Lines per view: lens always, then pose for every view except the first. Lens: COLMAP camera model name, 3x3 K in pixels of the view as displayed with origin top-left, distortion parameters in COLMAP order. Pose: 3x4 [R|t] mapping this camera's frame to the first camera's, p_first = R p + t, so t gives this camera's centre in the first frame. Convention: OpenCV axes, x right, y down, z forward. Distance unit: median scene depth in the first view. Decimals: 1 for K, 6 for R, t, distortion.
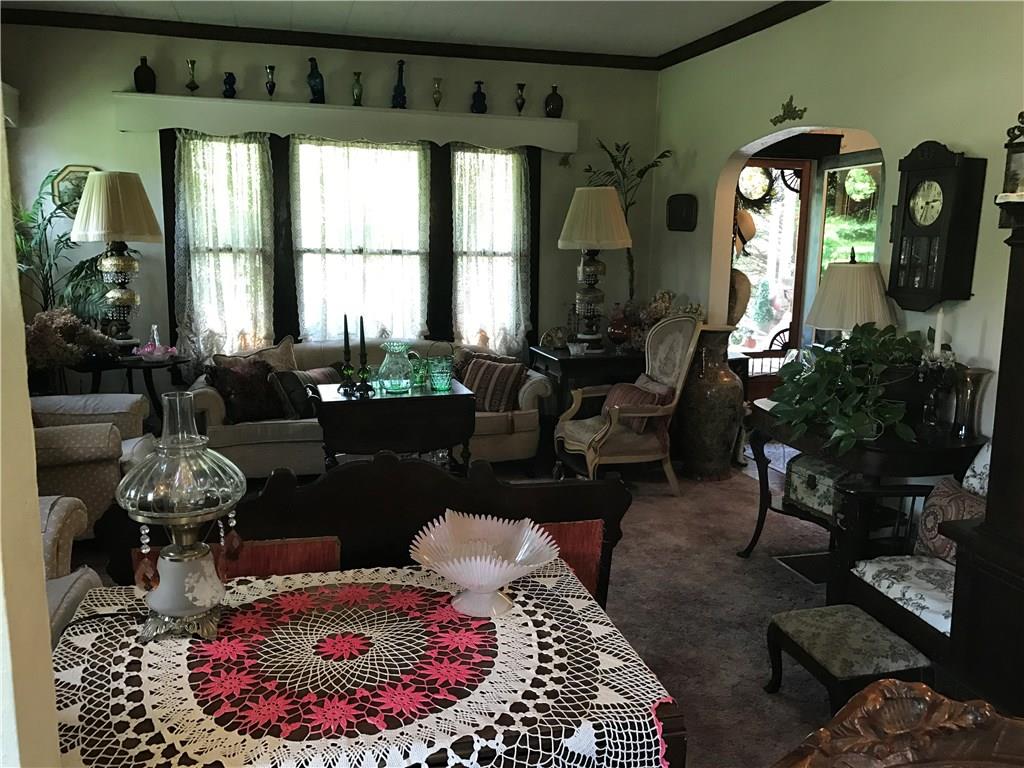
lens RADIAL K [[830.8, 0, 511.5], [0, 830.8, 383.7], [0, 0, 1]] dist [0.003613, -0.004993]
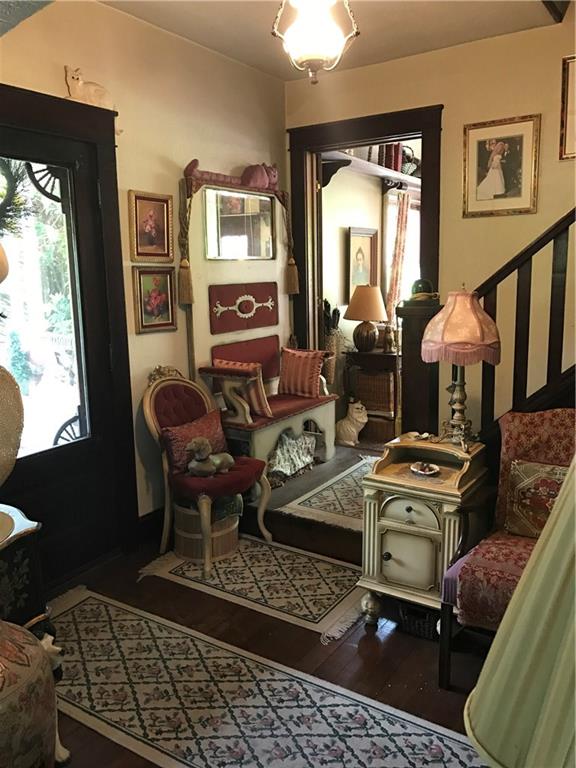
lens RADIAL K [[623.1, 0, 288.5], [0, 623.1, 383.3], [0, 0, 1]] dist [0.003613, -0.004993]
pose [[0.743740, -0.147977, 0.651885, 0.150309], [0.148978, 0.987356, 0.054159, -0.097246], [-0.651657, 0.056836, 0.756381, 0.548977]]
